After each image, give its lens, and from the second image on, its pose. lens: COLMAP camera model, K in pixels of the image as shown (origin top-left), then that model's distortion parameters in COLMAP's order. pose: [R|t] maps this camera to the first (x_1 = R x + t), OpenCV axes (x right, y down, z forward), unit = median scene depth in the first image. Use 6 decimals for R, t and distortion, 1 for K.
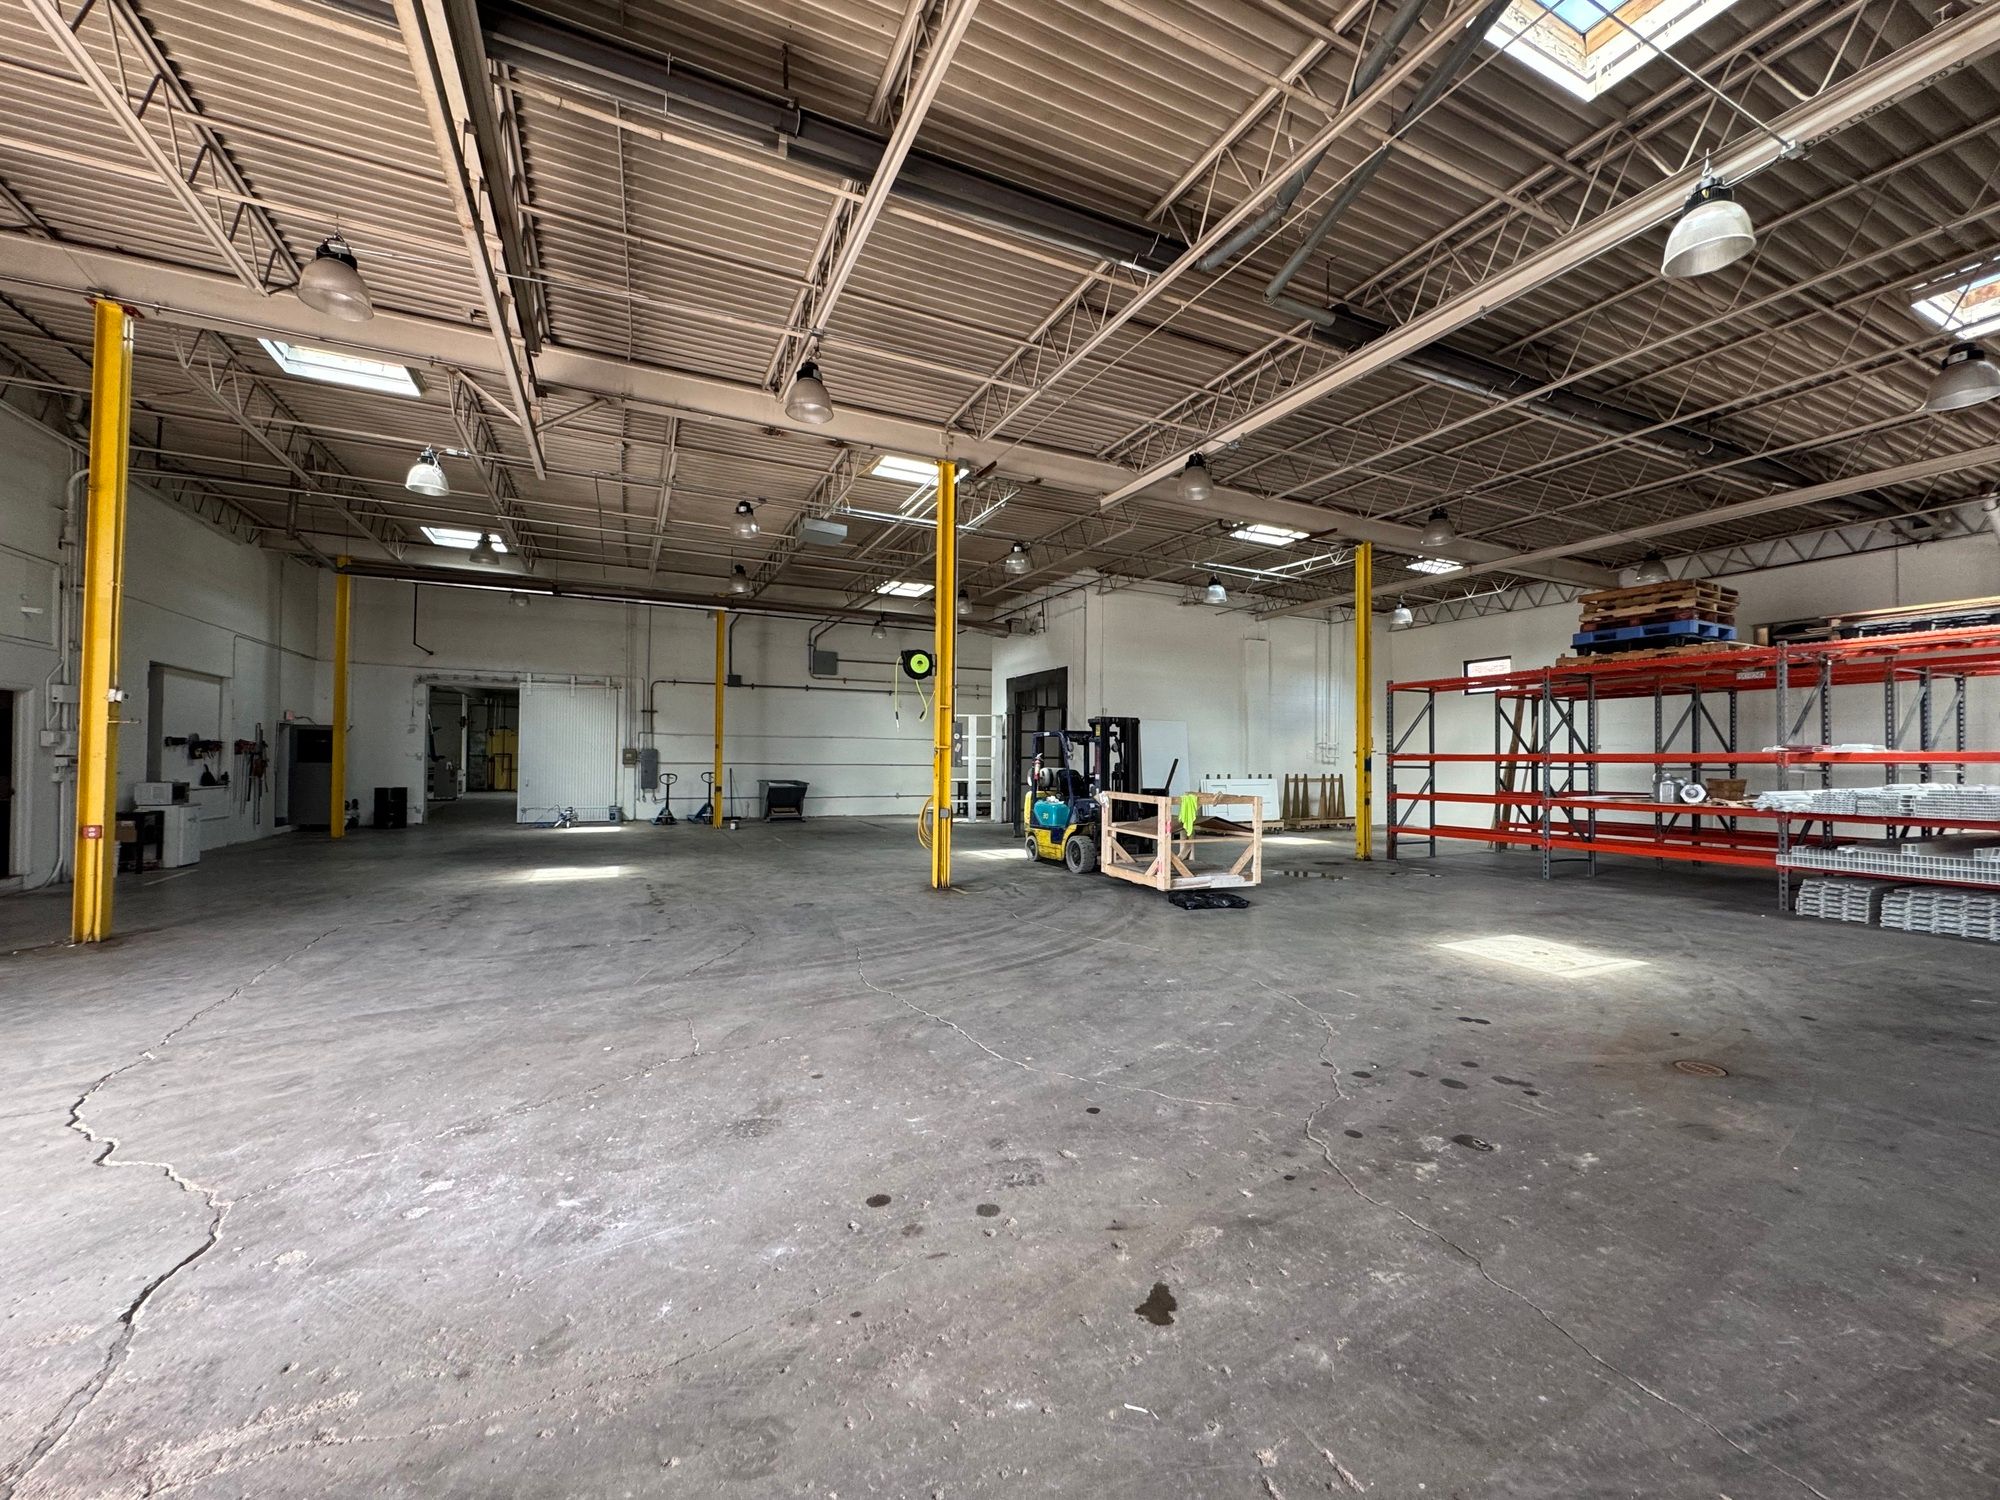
lens RADIAL K [[800.0, 0, 1000.5], [0, 800.0, 750.6], [0, 0, 1]] dist [-0.001549, 0.000140]
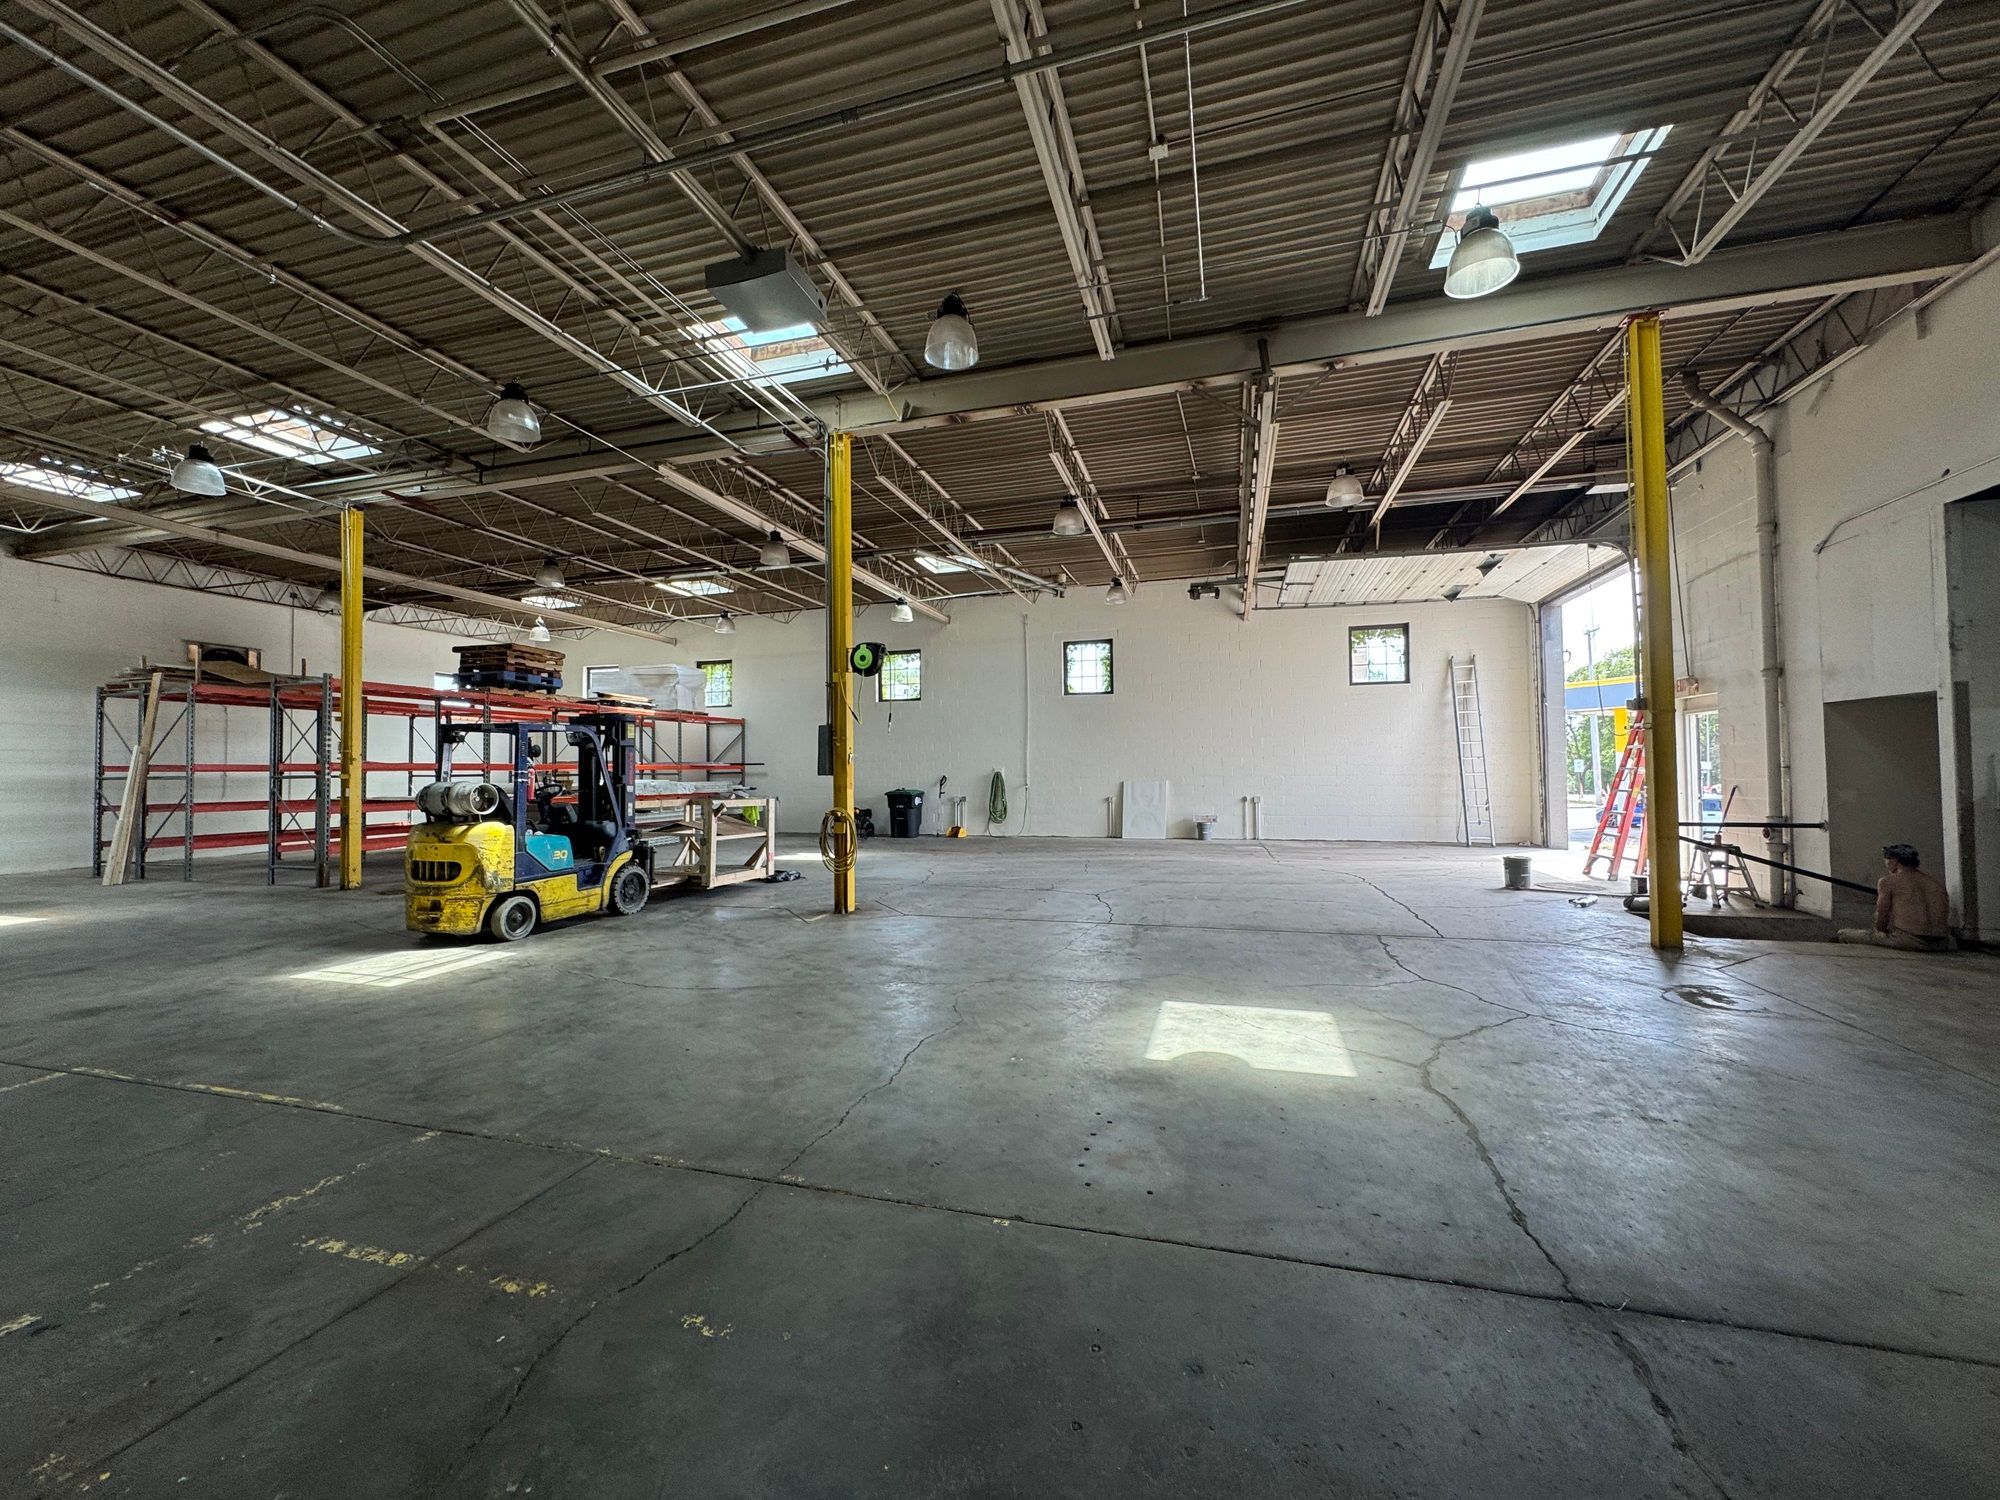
lens RADIAL K [[800.0, 0, 996.0], [0, 800.0, 753.7], [0, 0, 1]] dist [-0.001549, 0.000140]
pose [[-0.748432, 0.013500, 0.663074, -0.555254], [-0.007447, 0.999559, -0.028756, 0.014386], [-0.663169, -0.026460, -0.748001, 1.092547]]
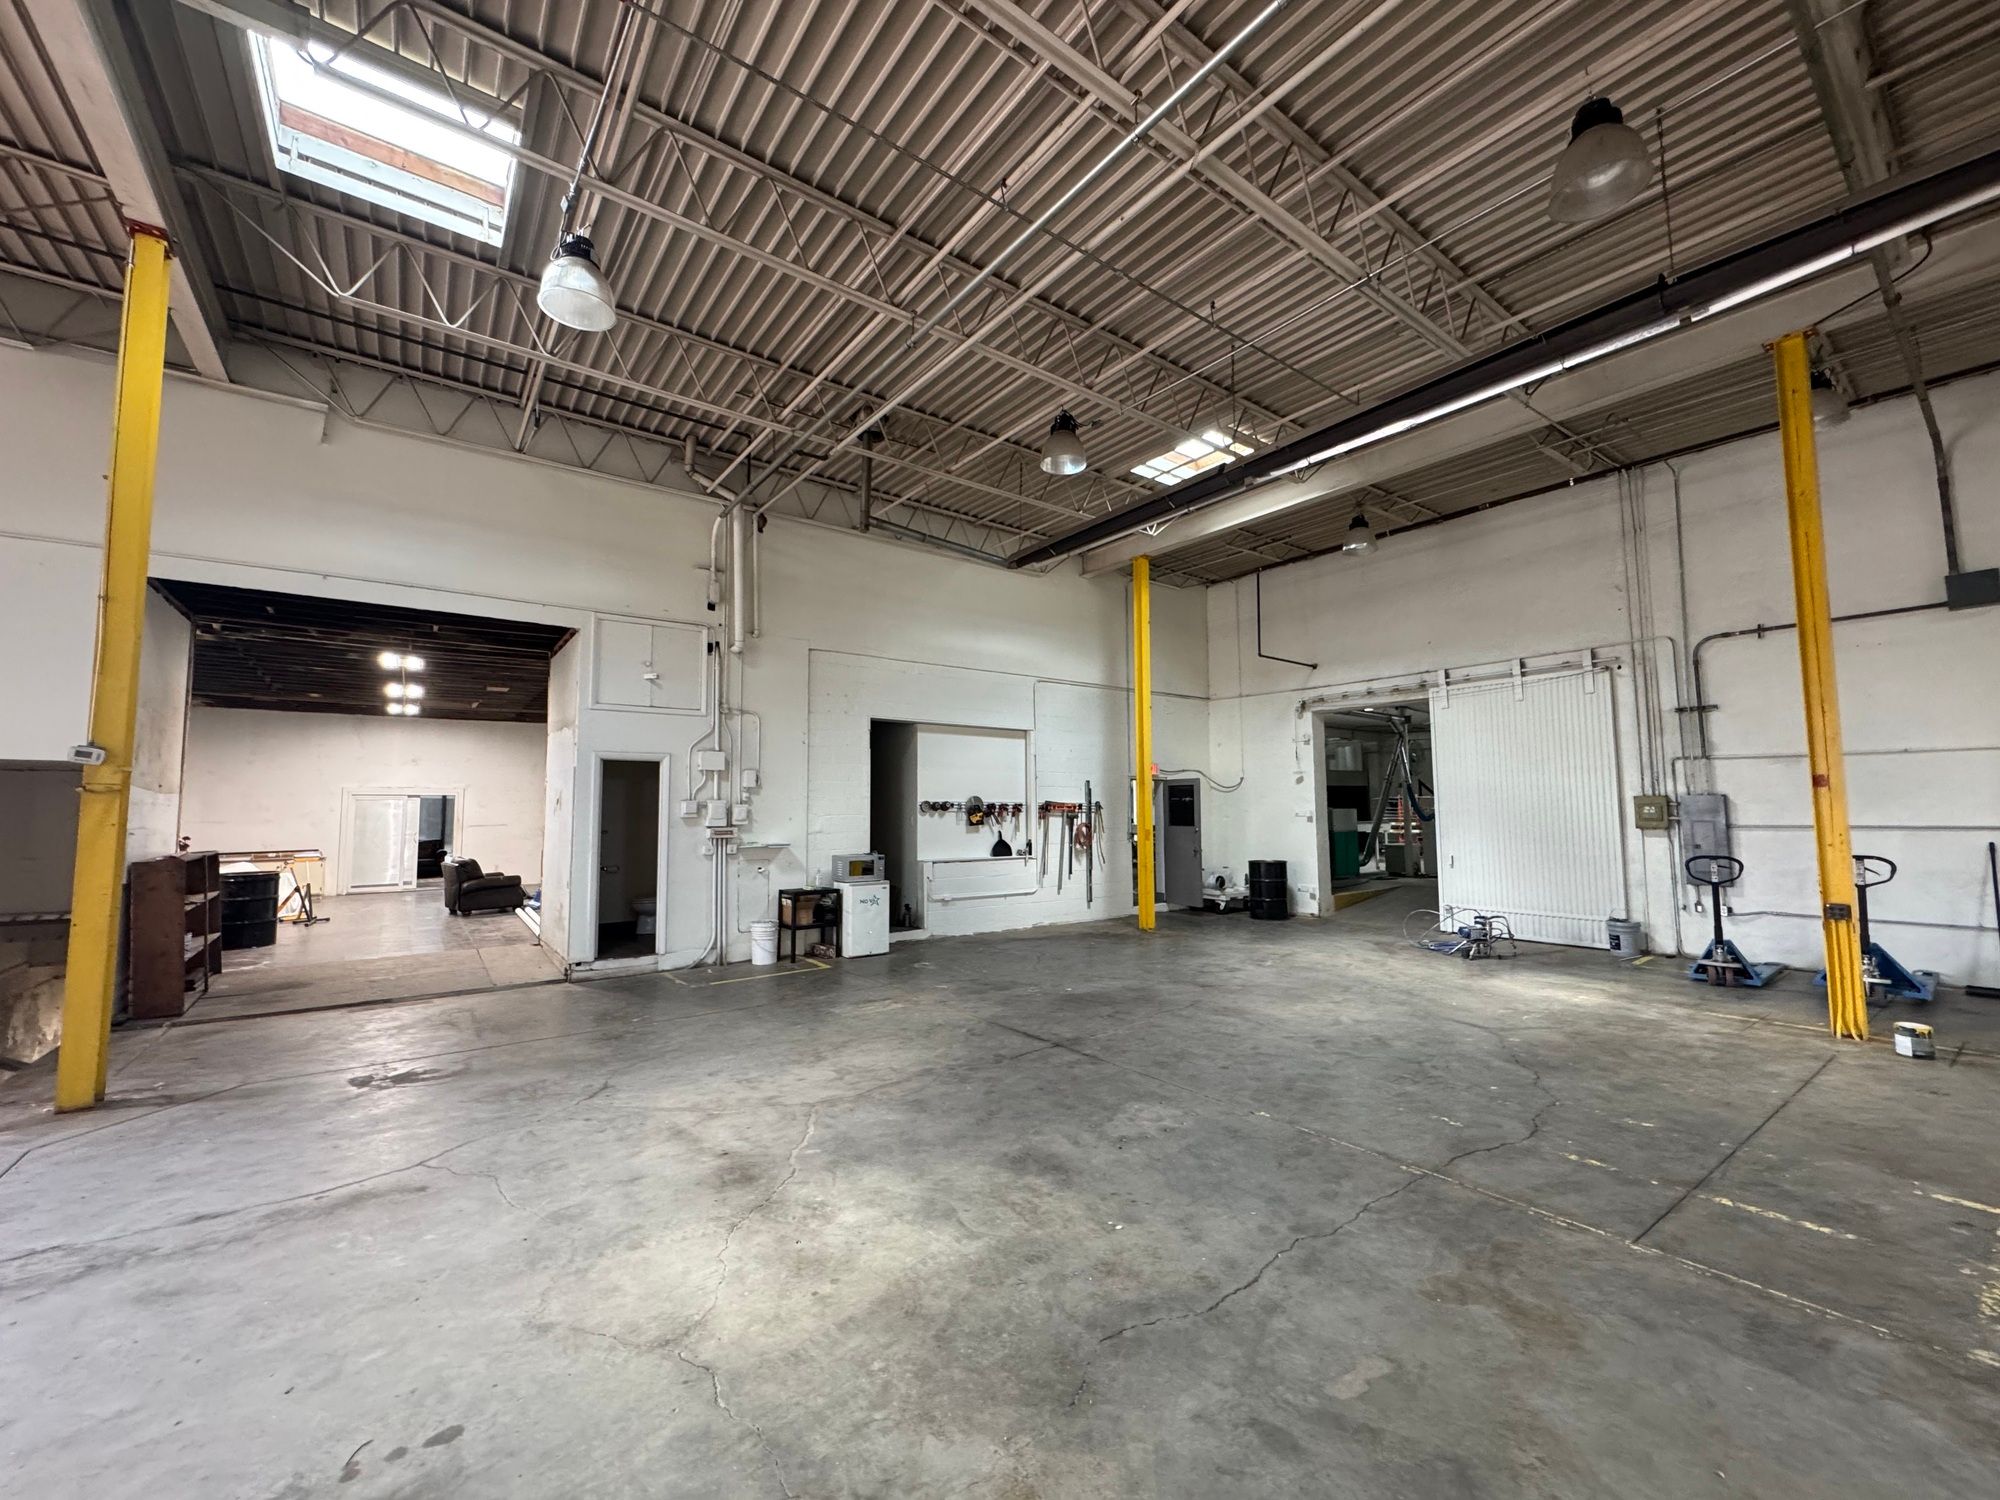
lens RADIAL K [[800.0, 0, 996.7], [0, 800.0, 750.3], [0, 0, 1]] dist [-0.001549, 0.000140]
pose [[0.194463, -0.086517, -0.977087, -0.125514], [0.023122, 0.996230, -0.083611, 0.002210], [0.980637, -0.006333, 0.195730, 0.778746]]
